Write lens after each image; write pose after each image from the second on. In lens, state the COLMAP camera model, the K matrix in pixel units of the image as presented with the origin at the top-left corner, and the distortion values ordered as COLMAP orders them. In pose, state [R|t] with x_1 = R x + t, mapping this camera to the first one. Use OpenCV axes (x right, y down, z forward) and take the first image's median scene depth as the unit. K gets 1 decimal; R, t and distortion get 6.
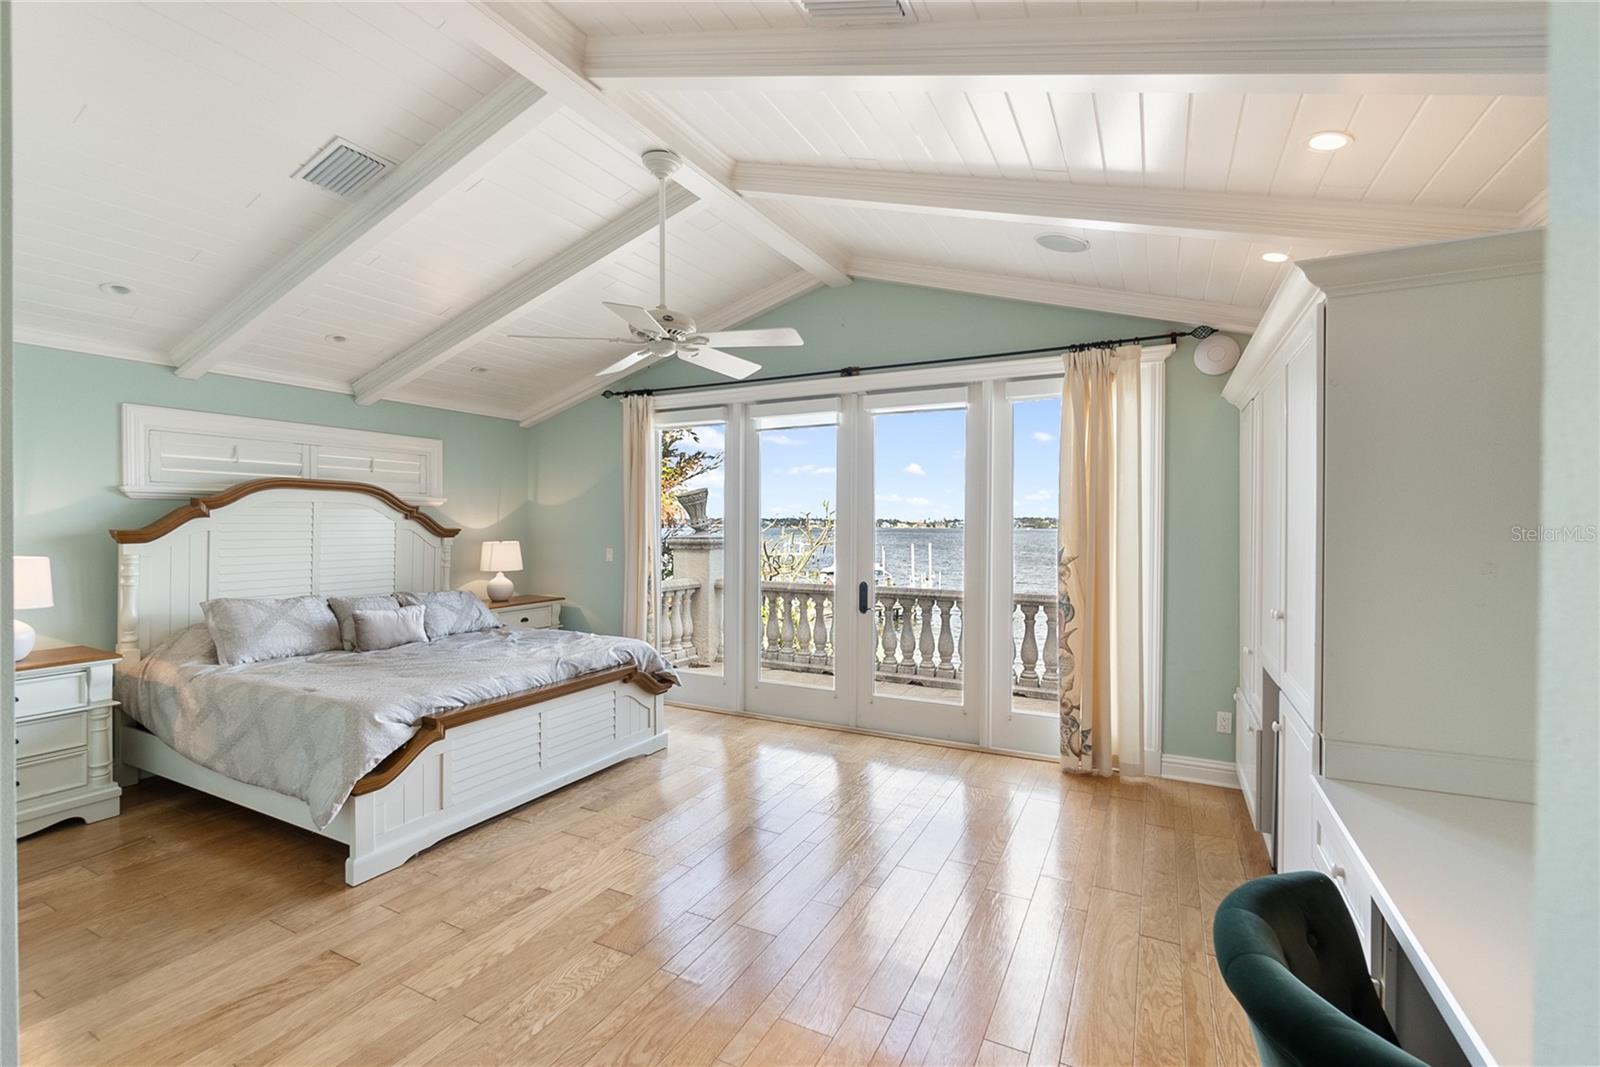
lens RADIAL K [[702.4, 0, 800.5], [0, 702.4, 509.9], [0, 0, 1]] dist [-0.001649, -0.000192]
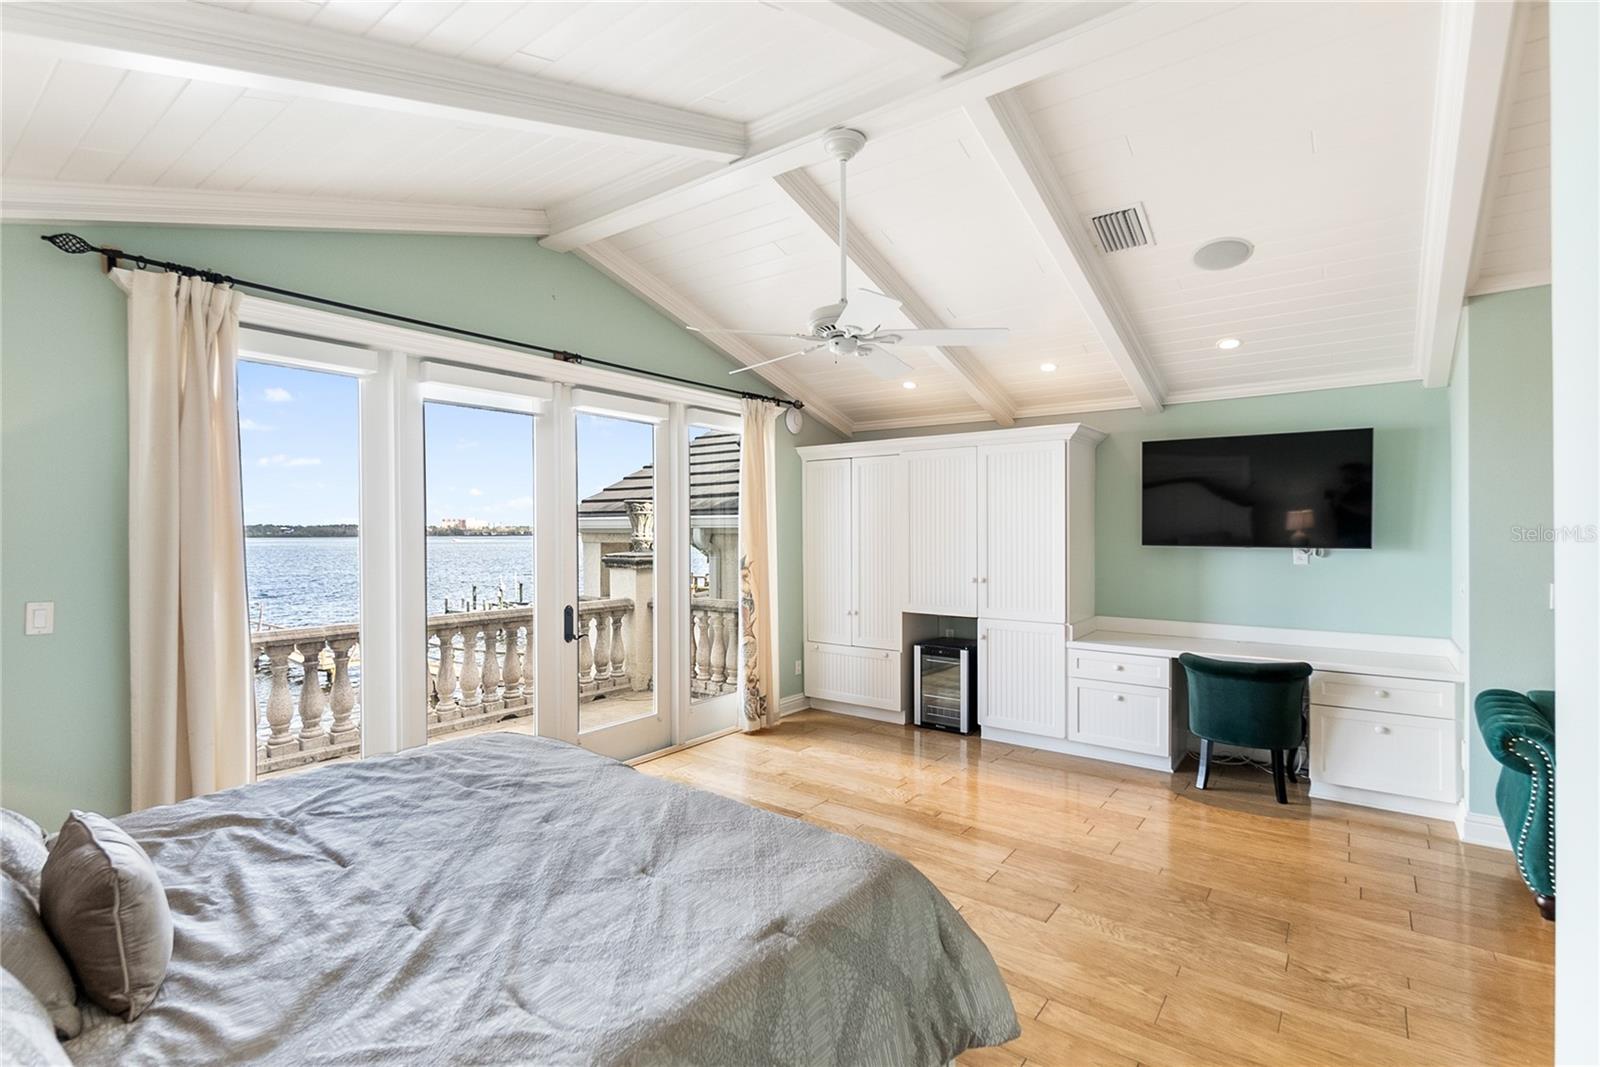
lens RADIAL K [[729.7, 0, 801.6], [0, 729.7, 514.8], [0, 0, 1]] dist [-0.004833, -0.000162]
pose [[0.179538, 0.016444, 0.983614, -0.713152], [-0.018023, 0.999747, -0.013424, -0.001011], [-0.983586, -0.015317, 0.179789, 0.549253]]
